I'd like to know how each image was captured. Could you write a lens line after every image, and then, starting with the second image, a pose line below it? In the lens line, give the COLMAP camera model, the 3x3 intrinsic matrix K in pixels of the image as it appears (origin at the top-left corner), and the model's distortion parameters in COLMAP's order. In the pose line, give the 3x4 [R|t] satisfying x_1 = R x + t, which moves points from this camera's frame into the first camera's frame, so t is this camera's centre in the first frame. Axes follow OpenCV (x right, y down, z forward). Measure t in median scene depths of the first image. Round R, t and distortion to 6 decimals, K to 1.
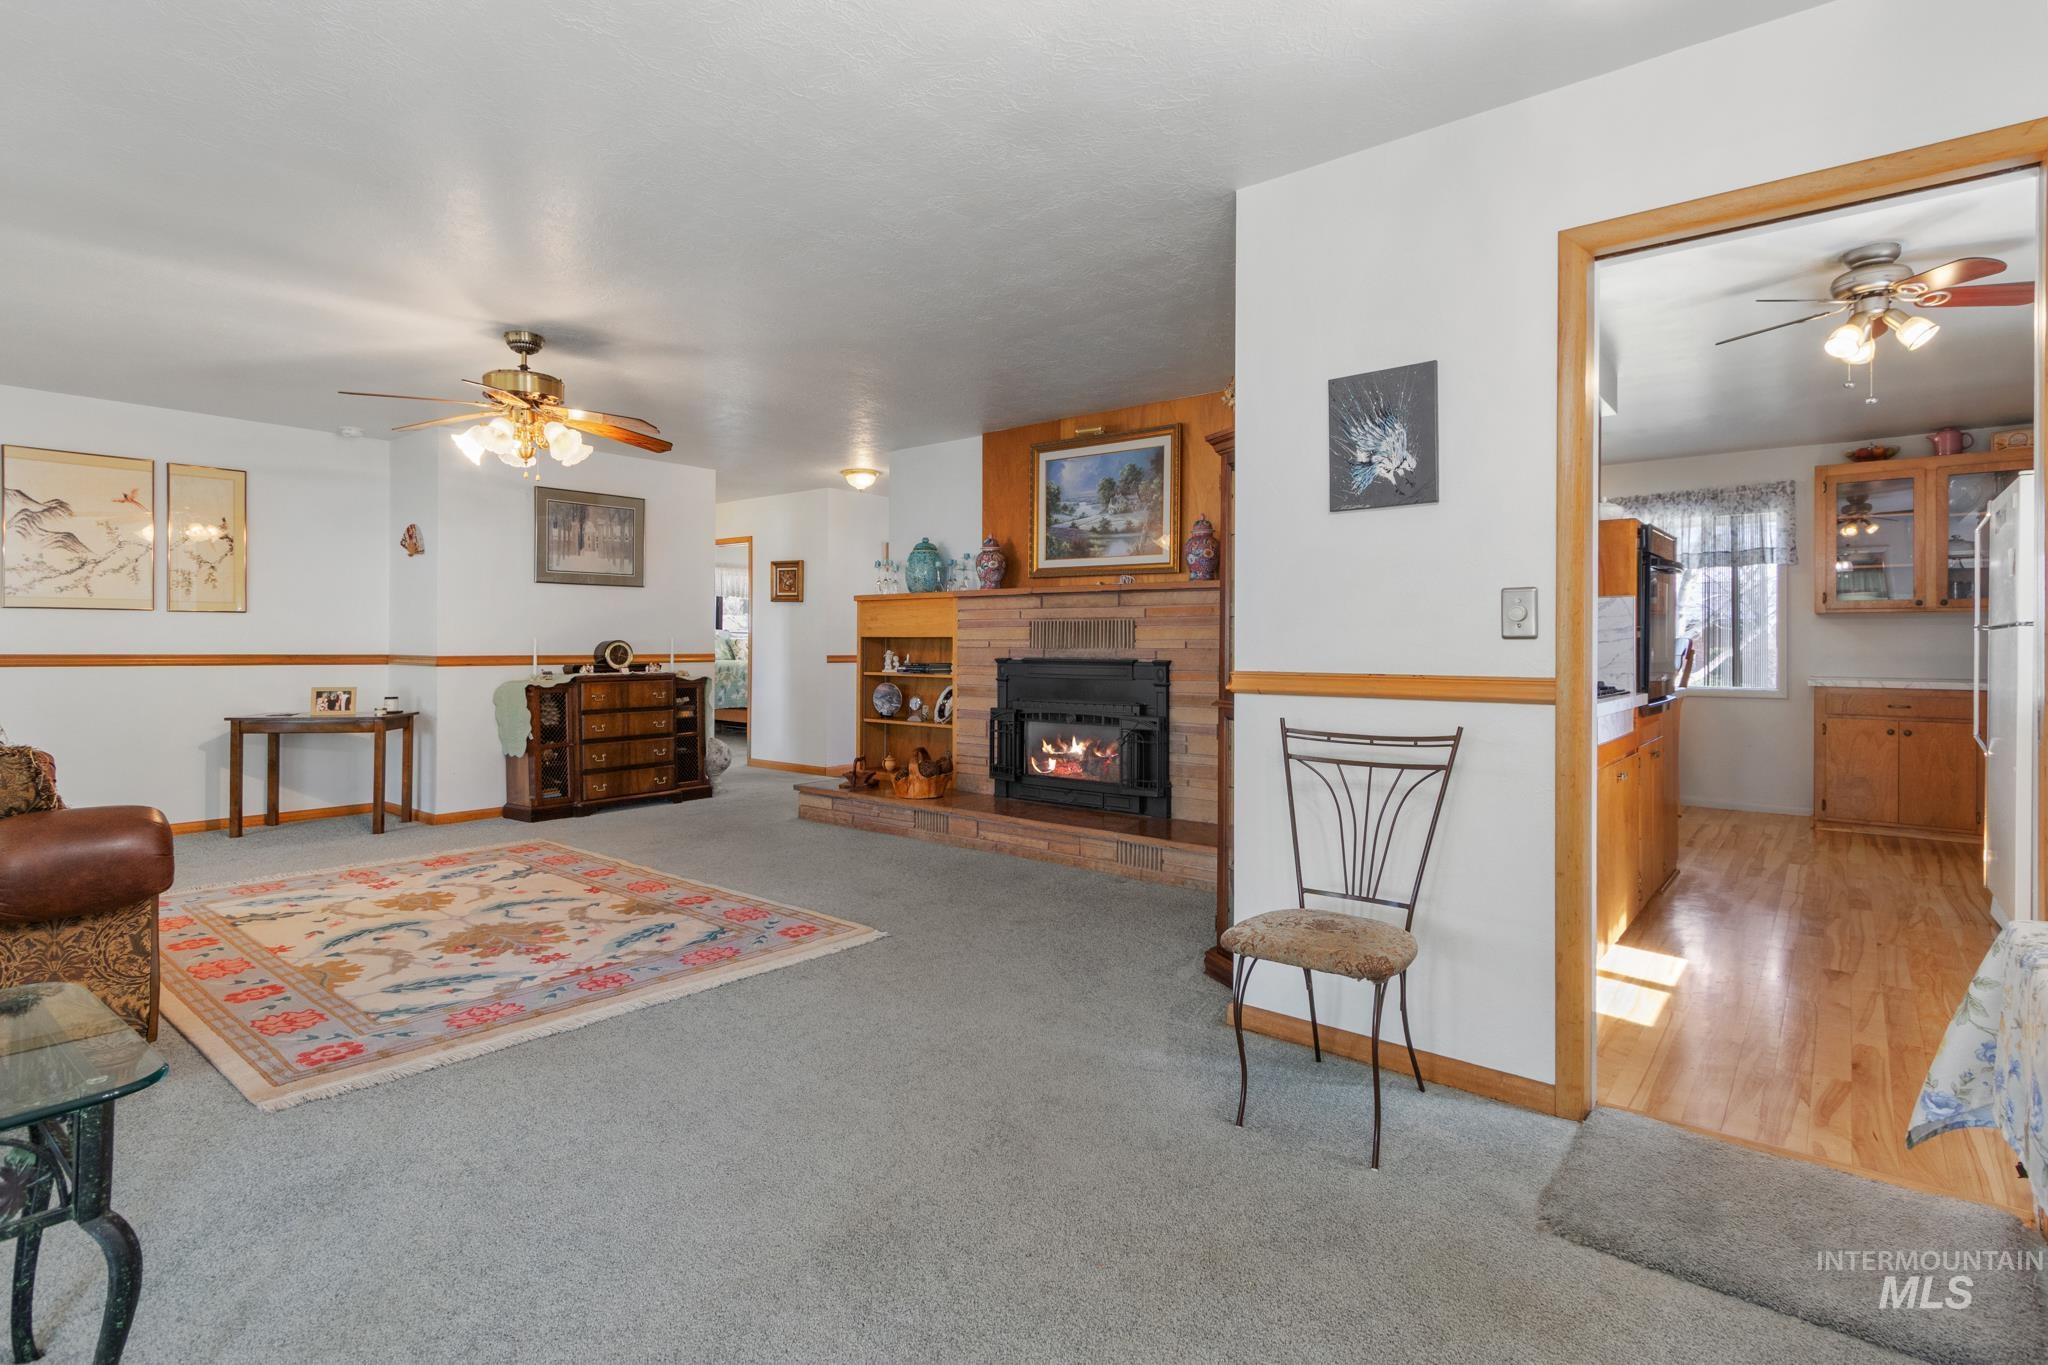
lens RADIAL K [[996.1, 0, 1022.0], [0, 996.1, 641.8], [0, 0, 1]] dist [0.005360, -0.001038]
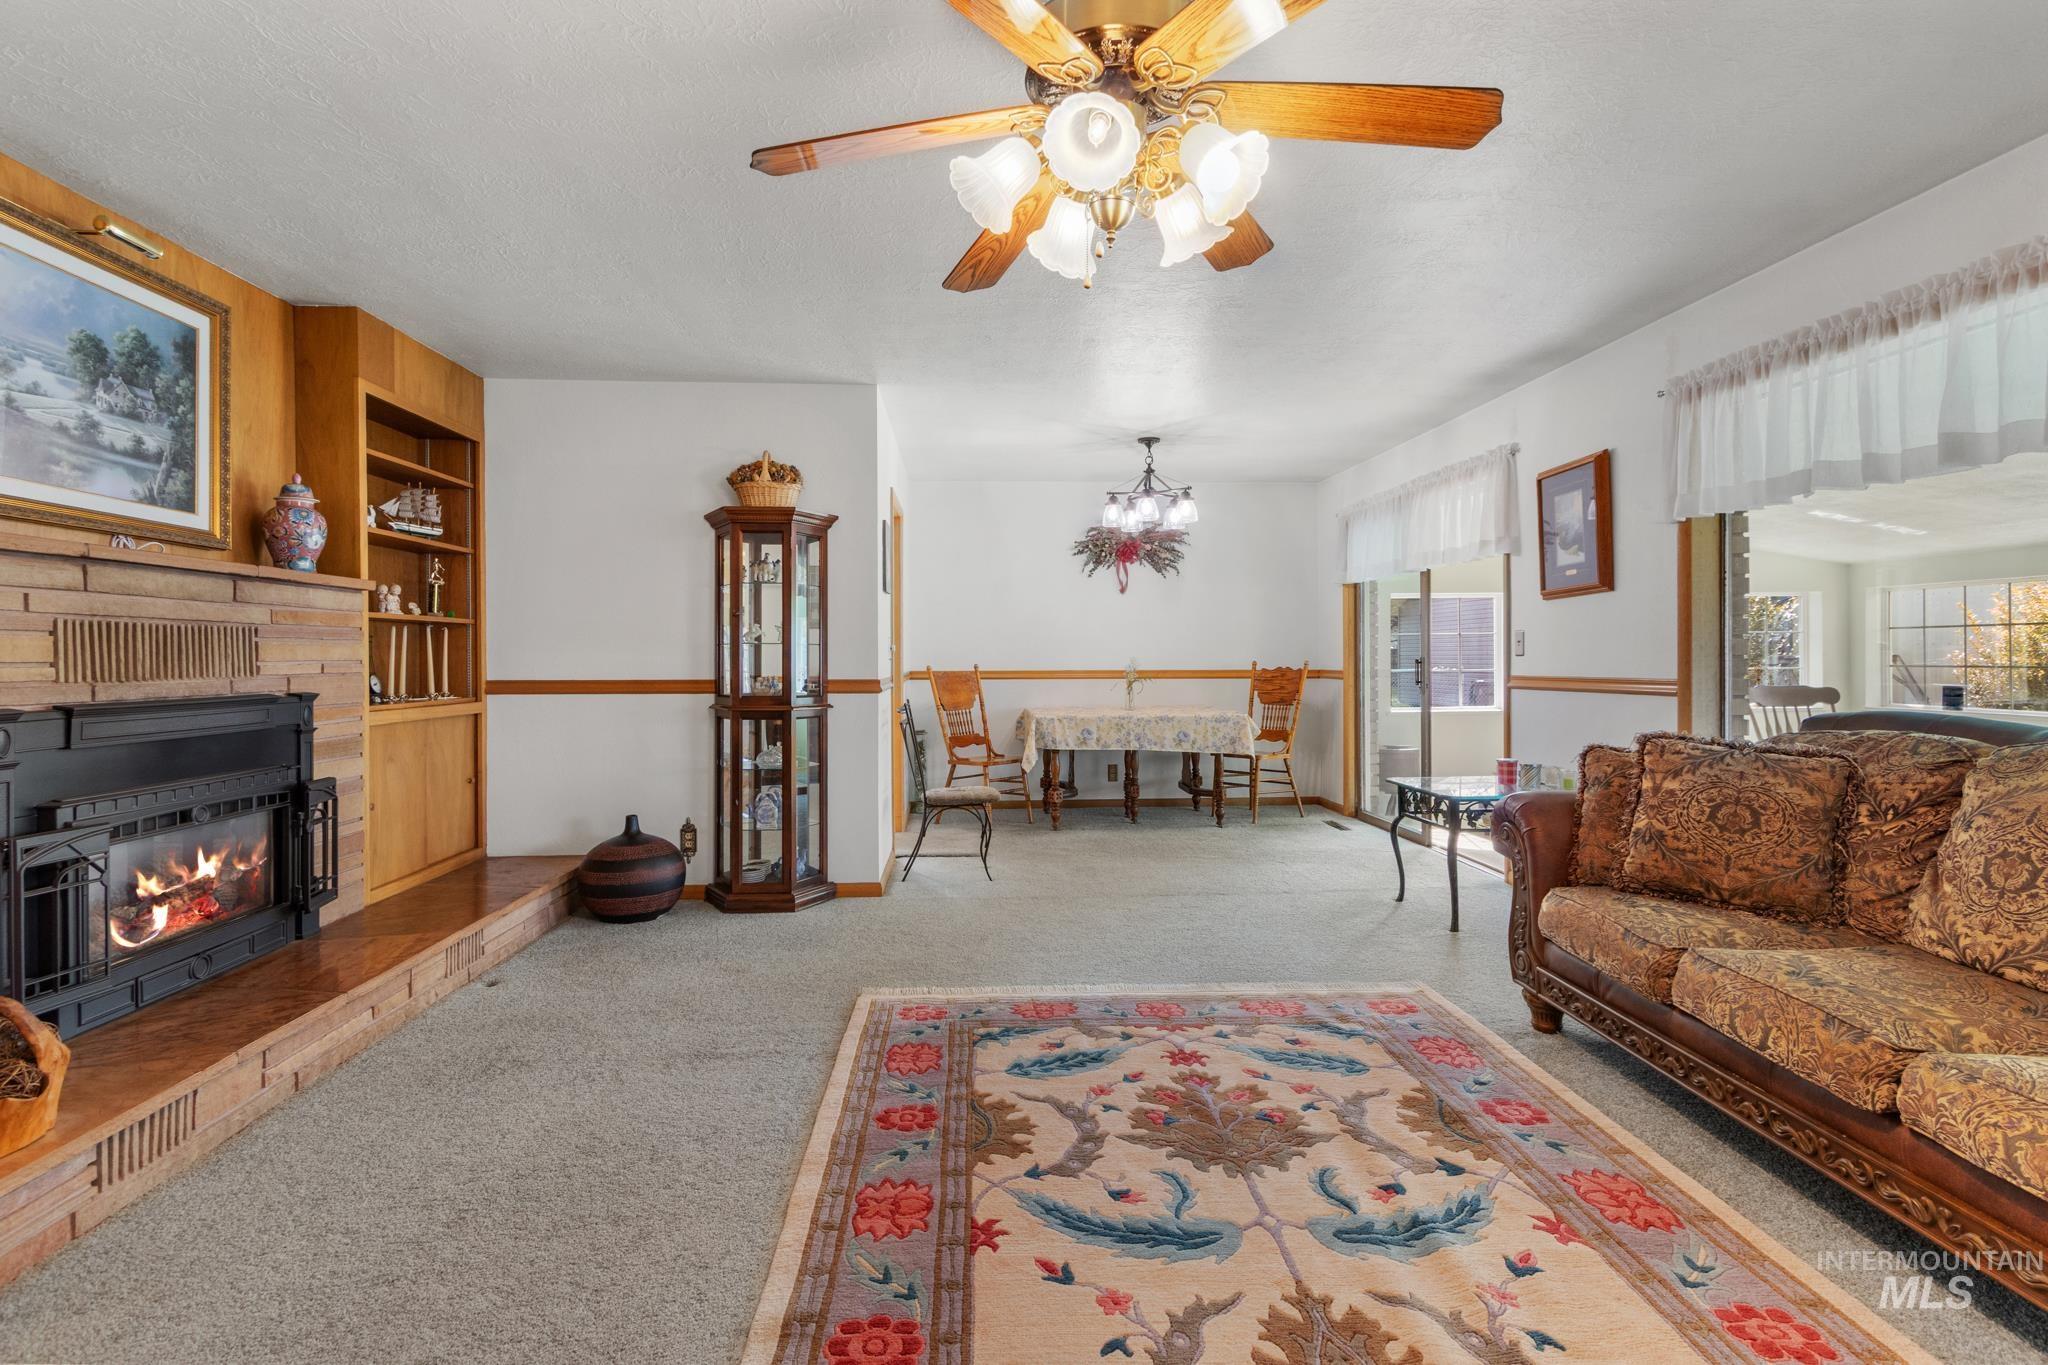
lens RADIAL K [[996.1, 0, 1021.8], [0, 996.1, 665.0], [0, 0, 1]] dist [0.005360, -0.001038]
pose [[-0.675206, -0.008001, 0.737585, -0.620093], [-0.001667, 0.999955, 0.009321, -0.005897], [-0.737627, 0.005064, -0.675189, 1.042126]]
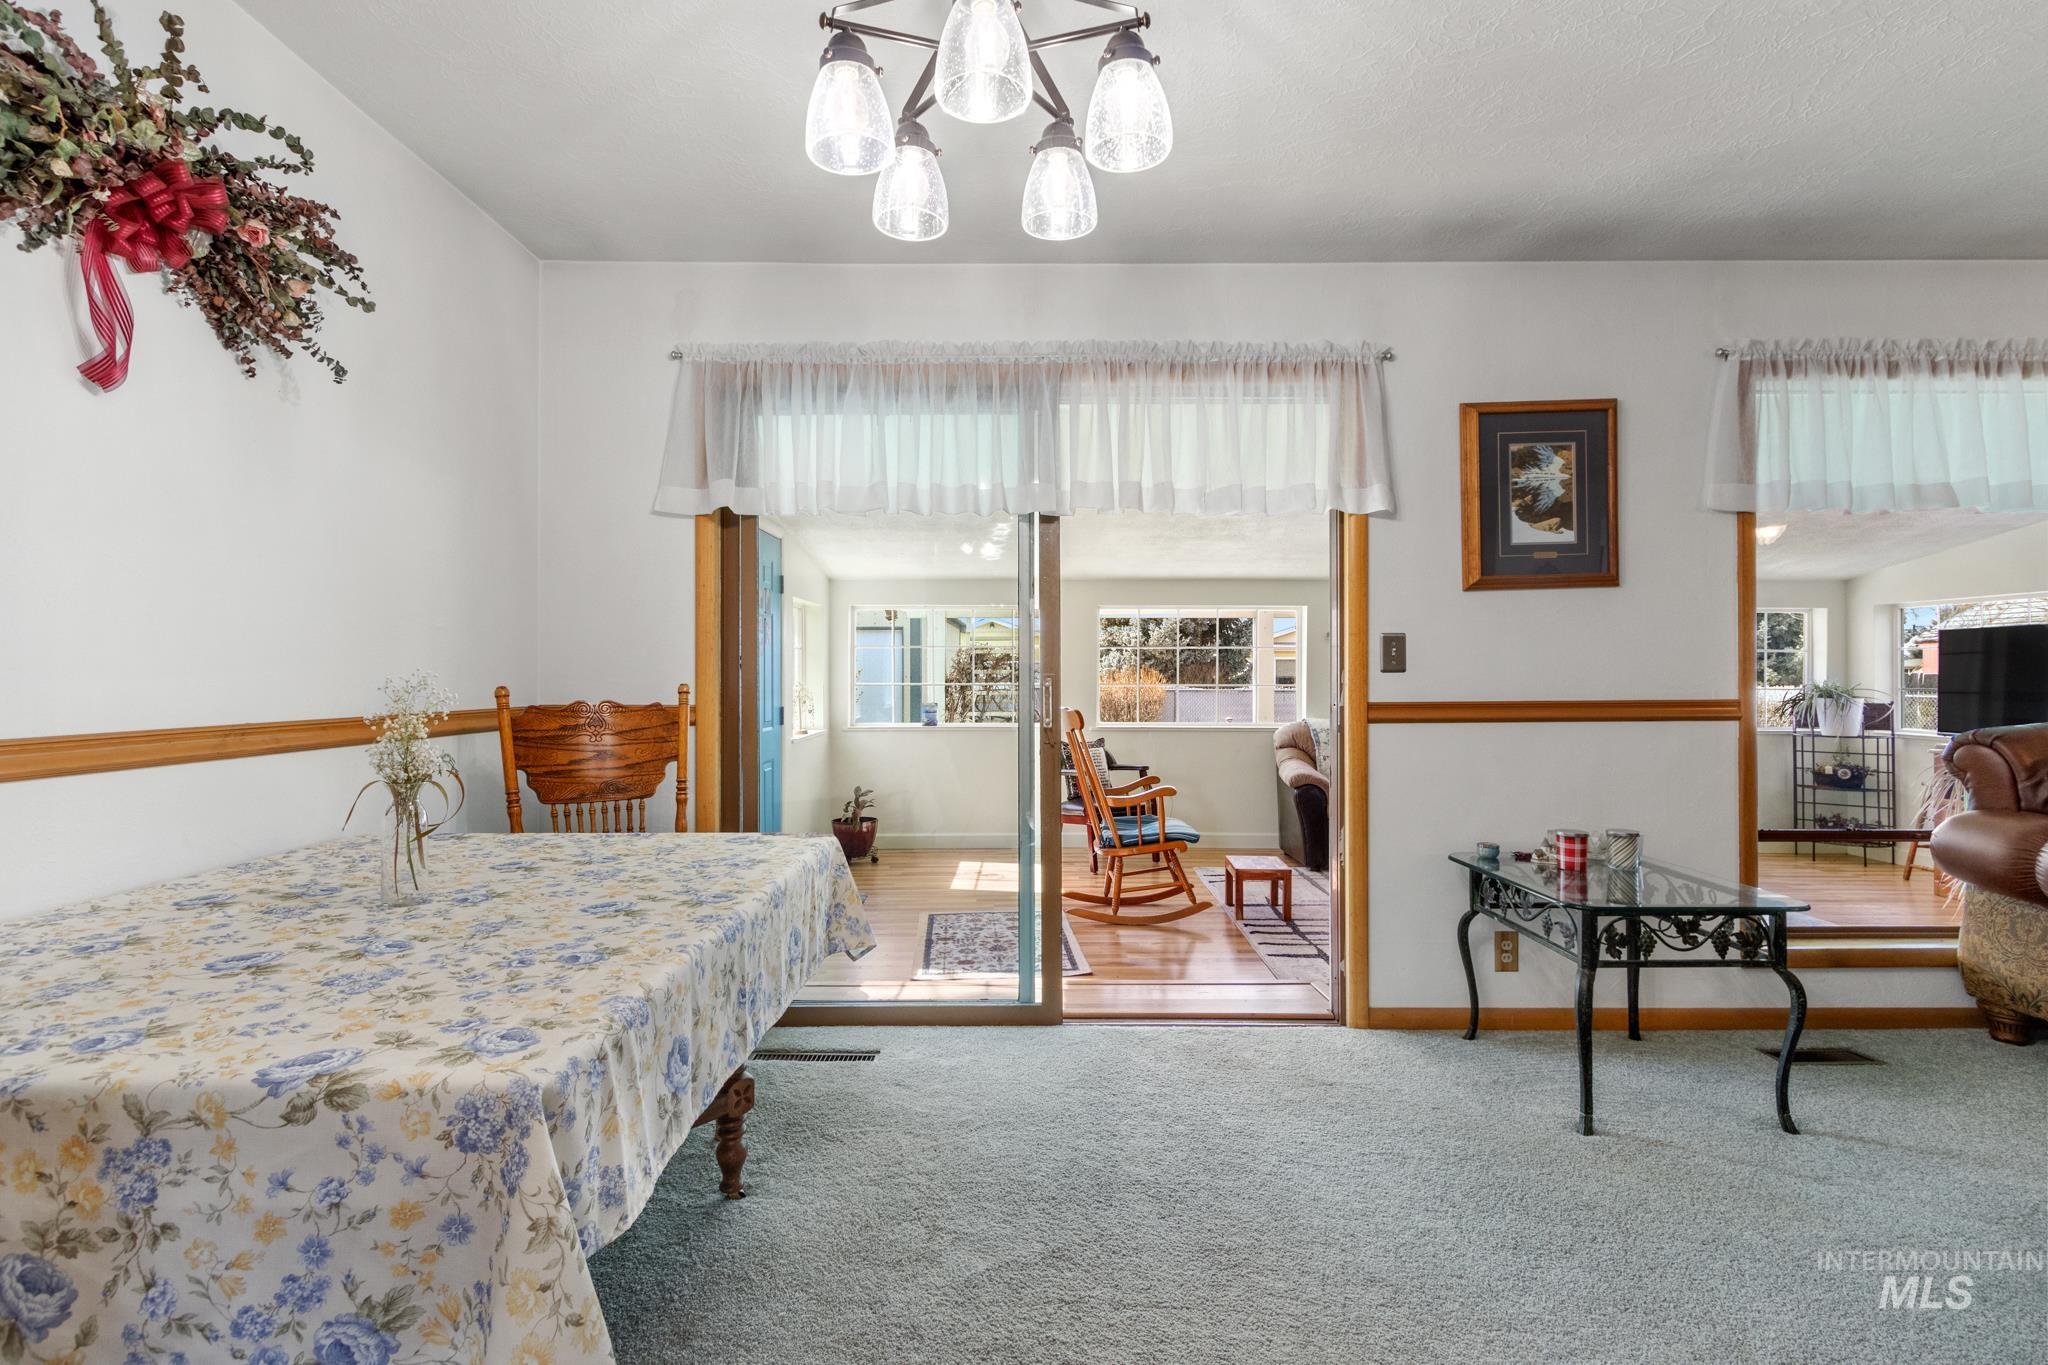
lens RADIAL K [[996.1, 0, 986.5], [0, 996.1, 643.9], [0, 0, 1]] dist [0.005360, -0.001038]
pose [[-0.769698, -0.015835, -0.638212, 0.299509], [-0.000962, 0.999720, -0.023644, -0.008404], [0.638408, -0.017585, -0.769498, 0.403811]]
